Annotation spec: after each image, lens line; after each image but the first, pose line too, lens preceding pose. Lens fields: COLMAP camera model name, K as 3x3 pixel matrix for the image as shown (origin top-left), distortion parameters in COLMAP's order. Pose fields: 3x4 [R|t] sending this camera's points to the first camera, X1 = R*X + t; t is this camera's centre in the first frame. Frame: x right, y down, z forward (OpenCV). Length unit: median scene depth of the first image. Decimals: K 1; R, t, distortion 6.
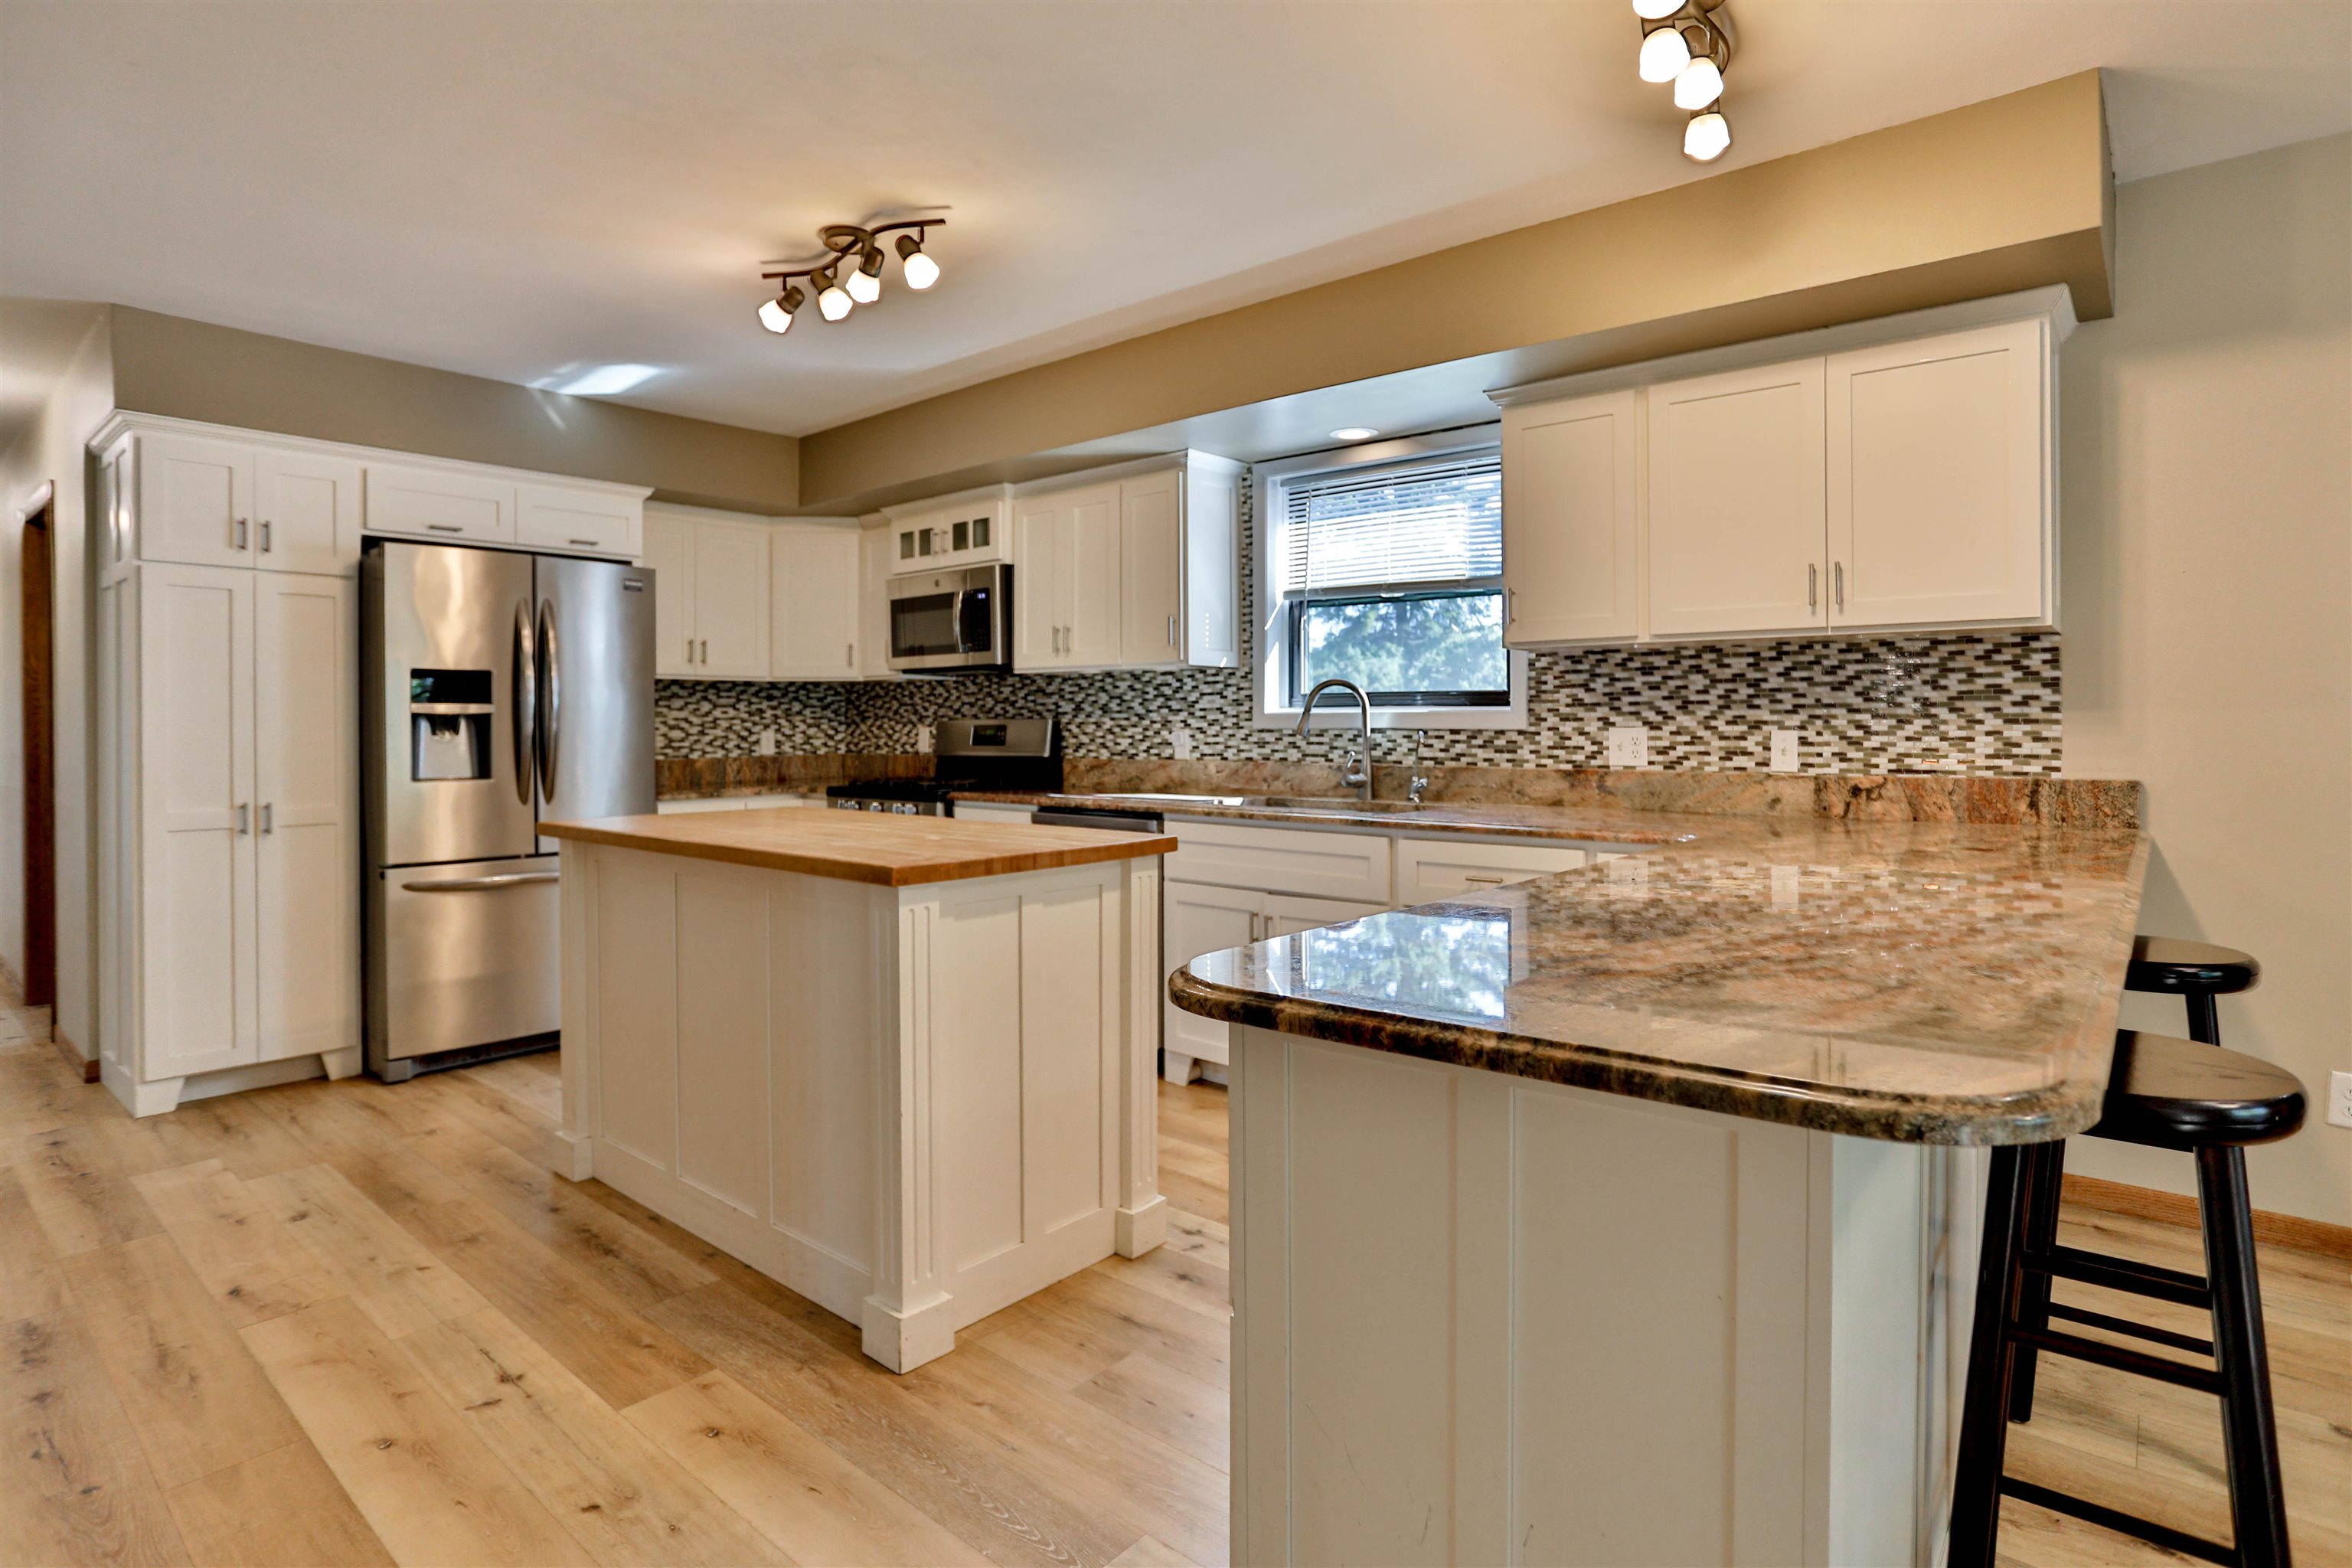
lens RADIAL K [[1244.2, 0, 1180.8], [0, 1244.2, 723.6], [0, 0, 1]] dist [-0.065435, 0.015764]
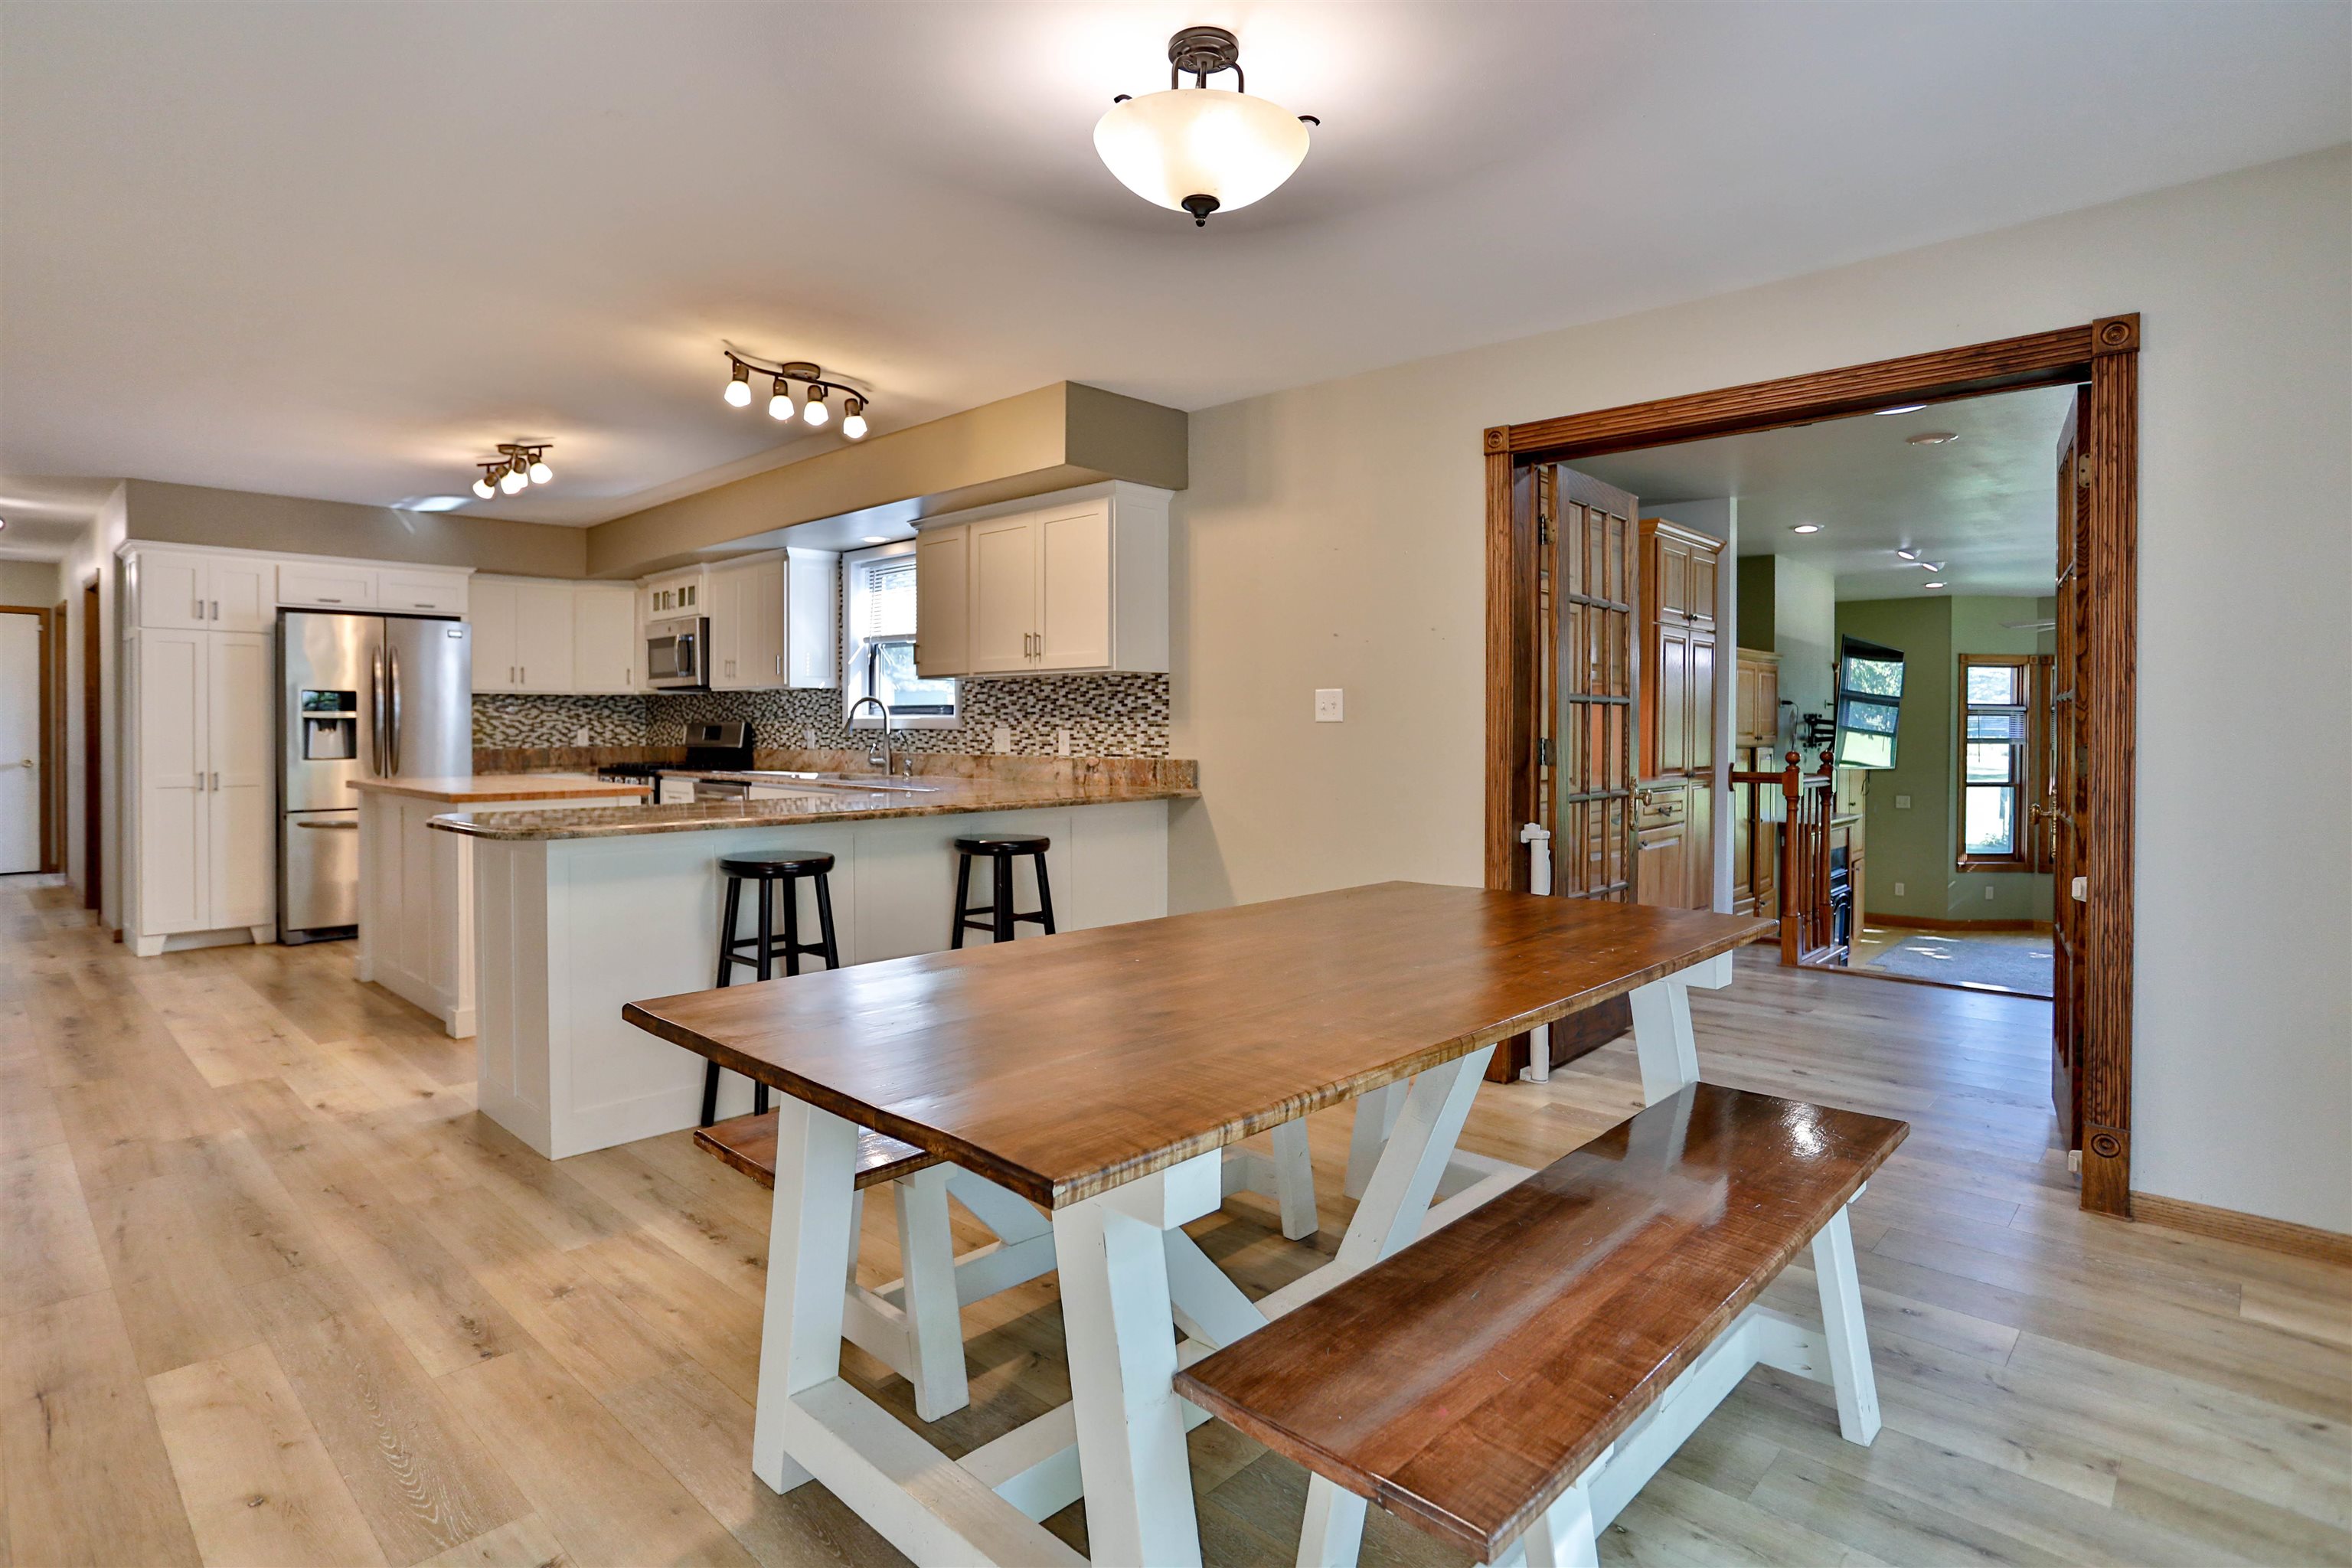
lens RADIAL K [[1207.0, 0, 1092.1], [0, 1207.0, 729.1], [0, 0, 1]] dist [-0.048930, 0.000491]
pose [[0.997544, 0.002439, -0.070007, 0.512776], [-0.002120, 0.999987, 0.004623, -0.002997], [0.070017, -0.004463, 0.997536, -0.485887]]
